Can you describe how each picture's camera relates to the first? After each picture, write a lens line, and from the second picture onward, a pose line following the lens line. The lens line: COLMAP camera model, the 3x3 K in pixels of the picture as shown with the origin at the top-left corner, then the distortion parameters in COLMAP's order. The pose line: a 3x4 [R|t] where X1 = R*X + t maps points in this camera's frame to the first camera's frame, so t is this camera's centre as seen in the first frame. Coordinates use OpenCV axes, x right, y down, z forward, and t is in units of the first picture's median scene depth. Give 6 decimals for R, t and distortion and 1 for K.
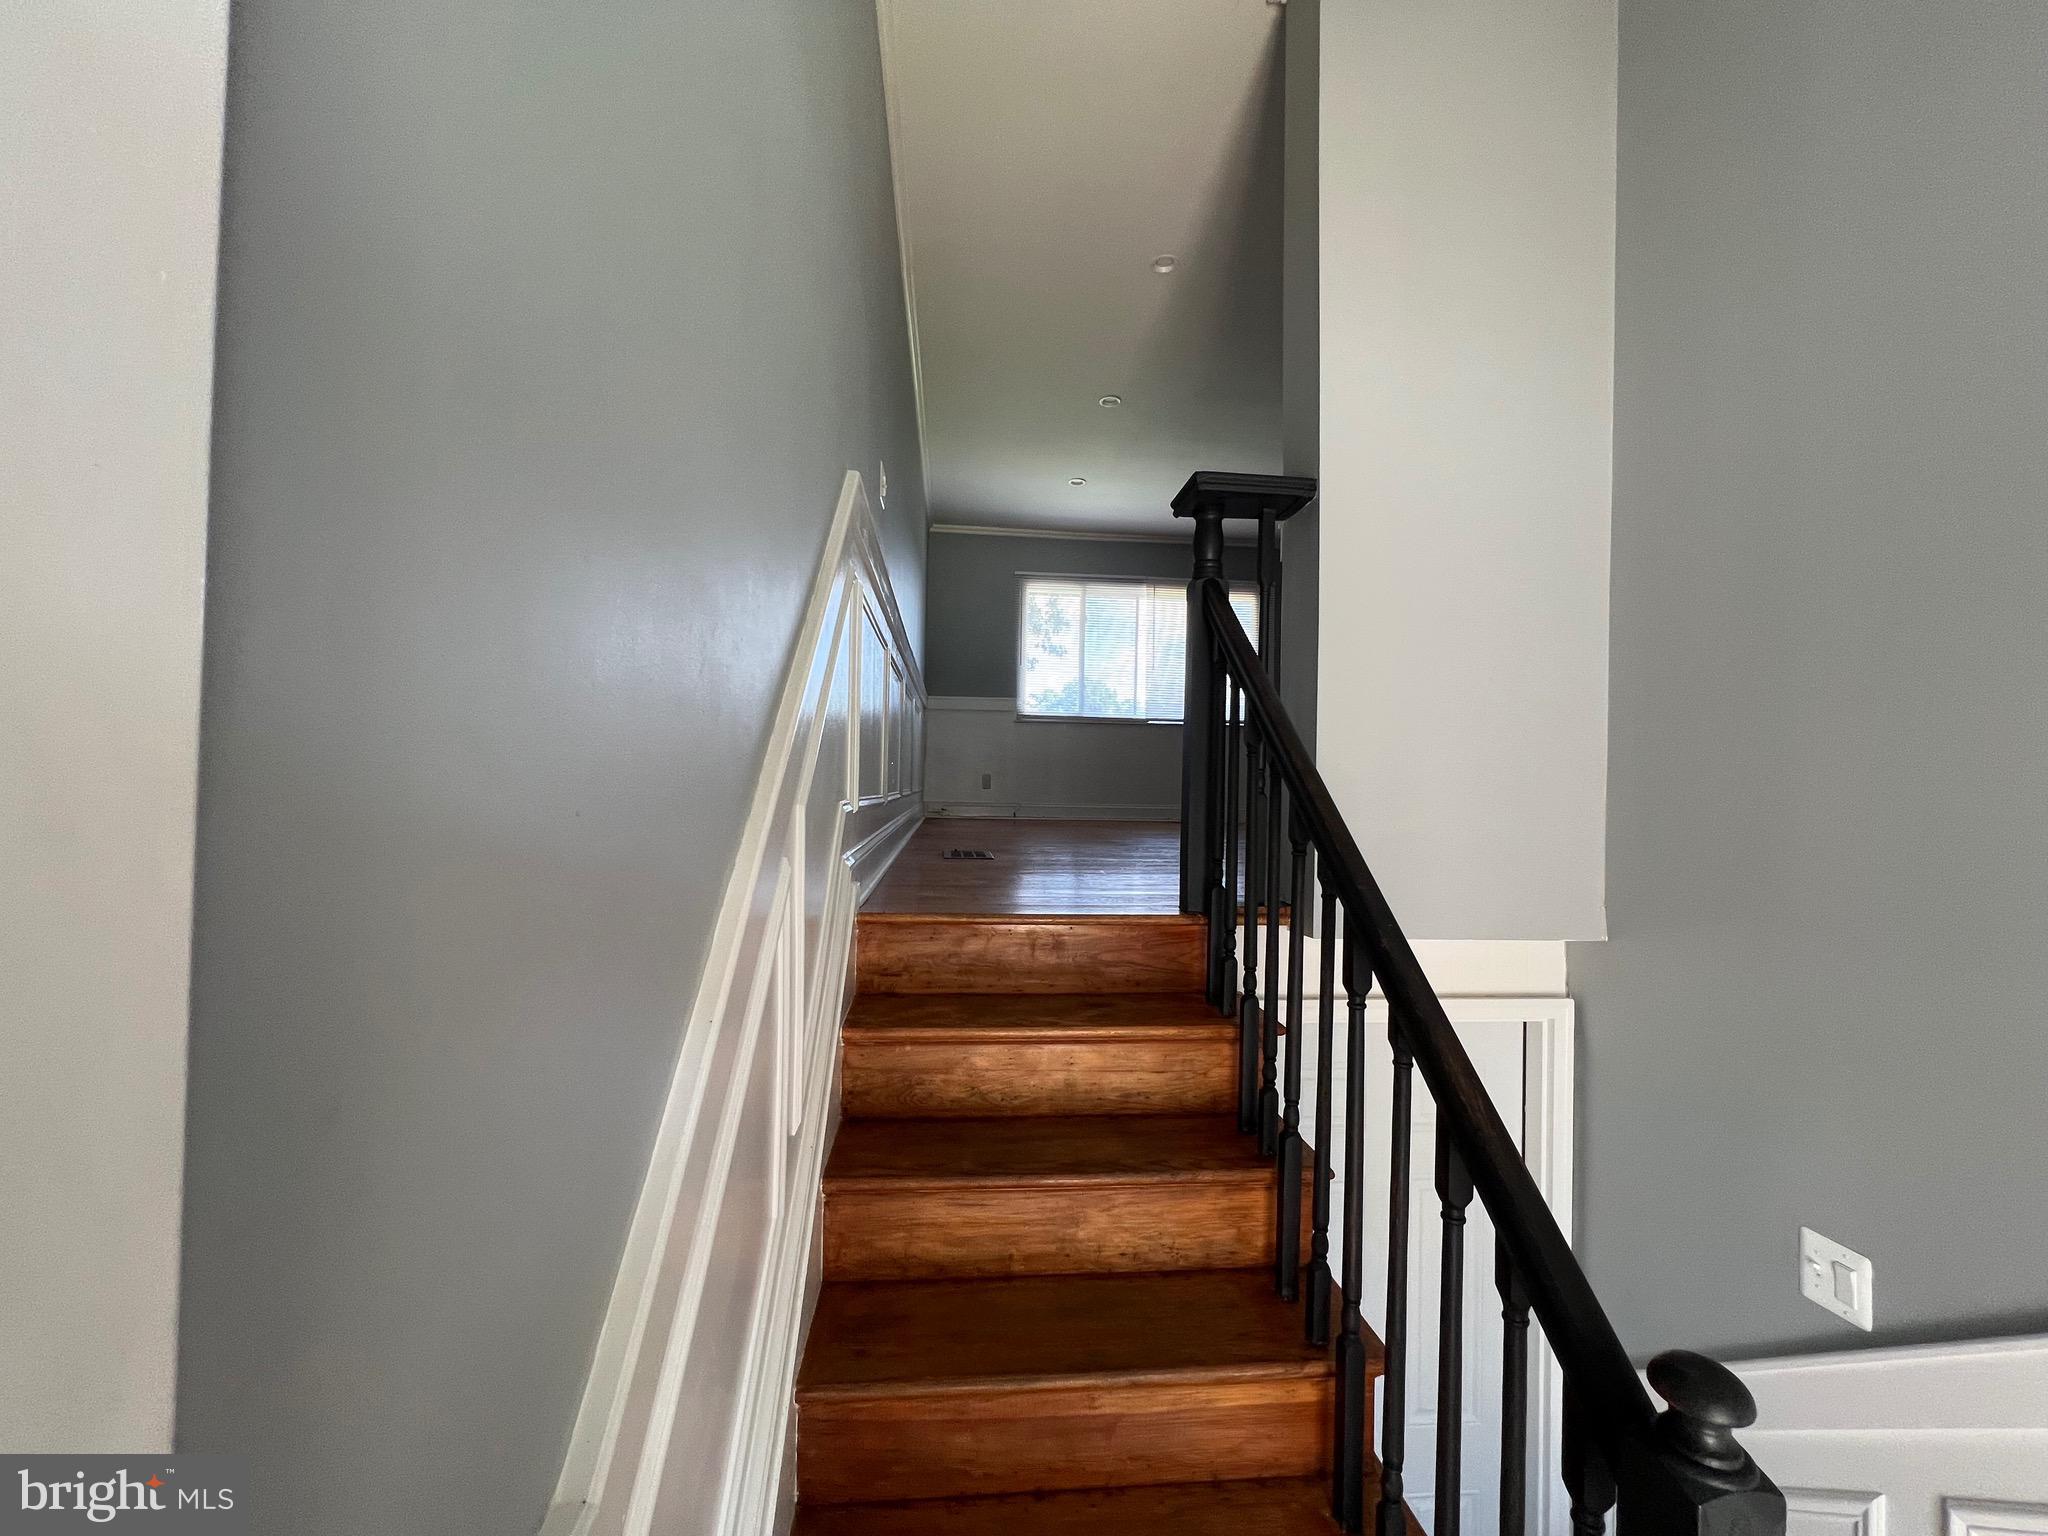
lens RADIAL K [[820.3, 0, 1025.6], [0, 820.3, 770.3], [0, 0, 1]] dist [-0.000787, 0.000481]
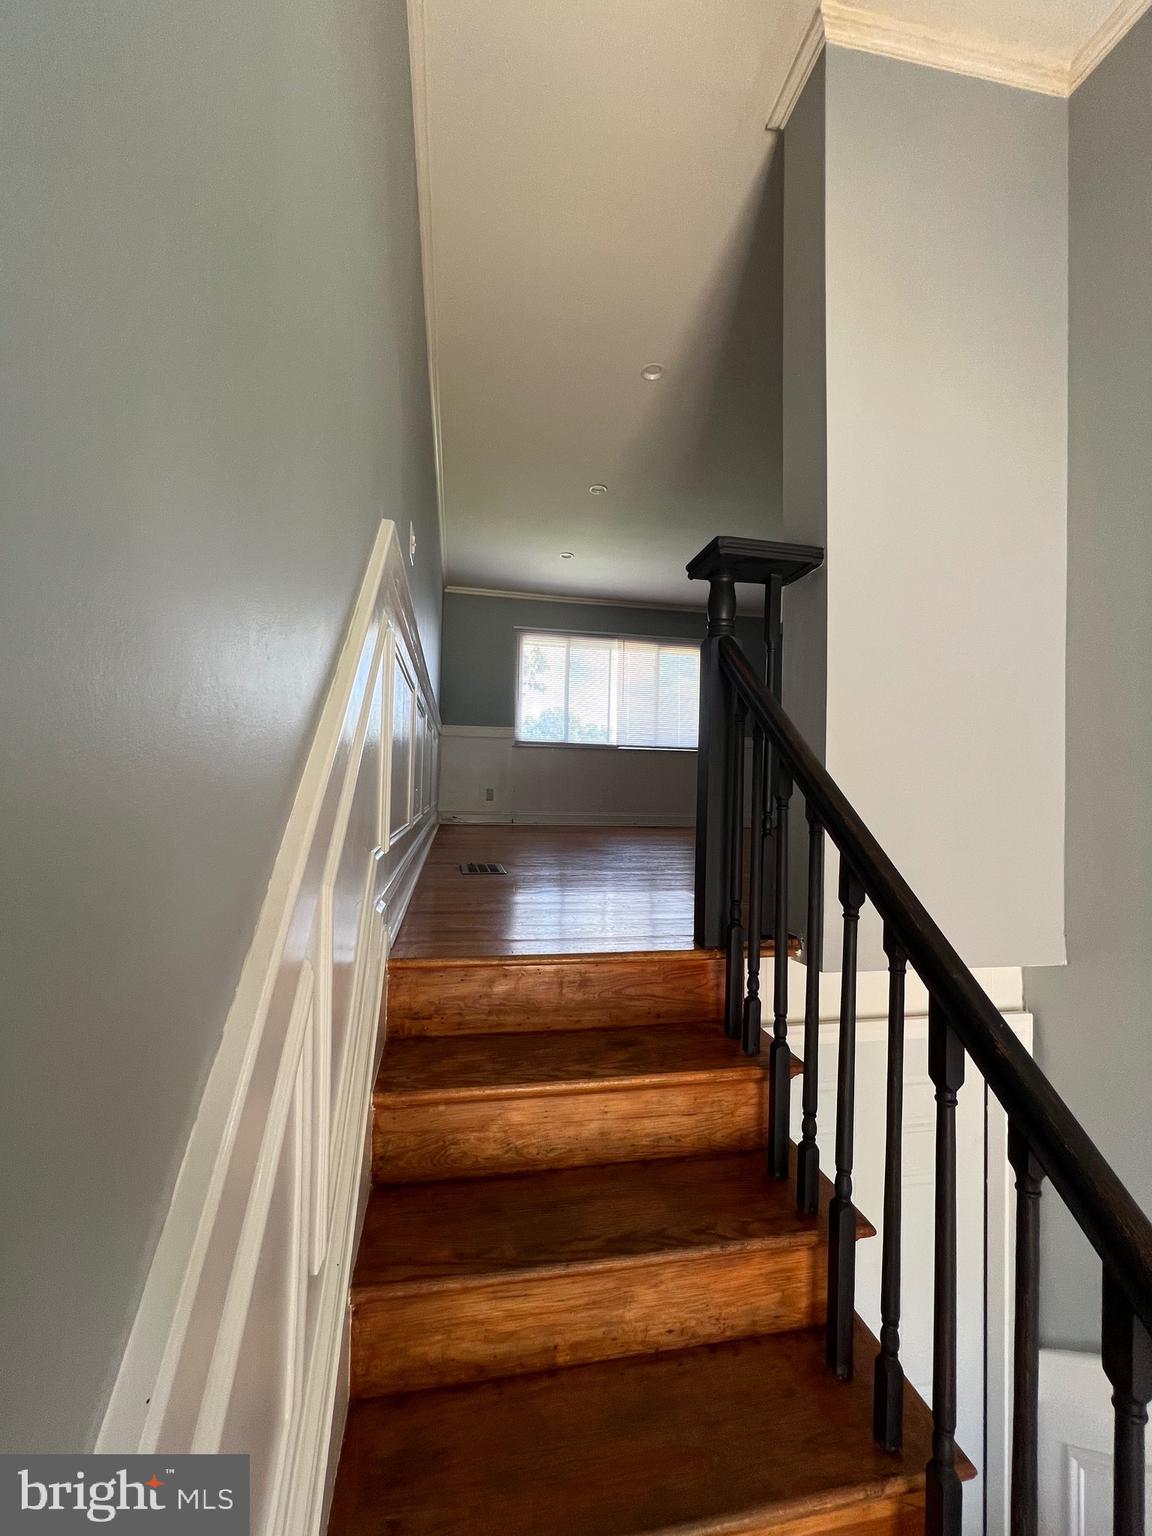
lens RADIAL K [[615.2, 0, 574.3], [0, 615.2, 769.6], [0, 0, 1]] dist [-0.000787, 0.000481]
pose [[0.994787, 0.005255, 0.101837, -0.056868], [-0.004169, 0.999932, -0.010878, -0.051041], [-0.101887, 0.010397, 0.994742, 0.225072]]
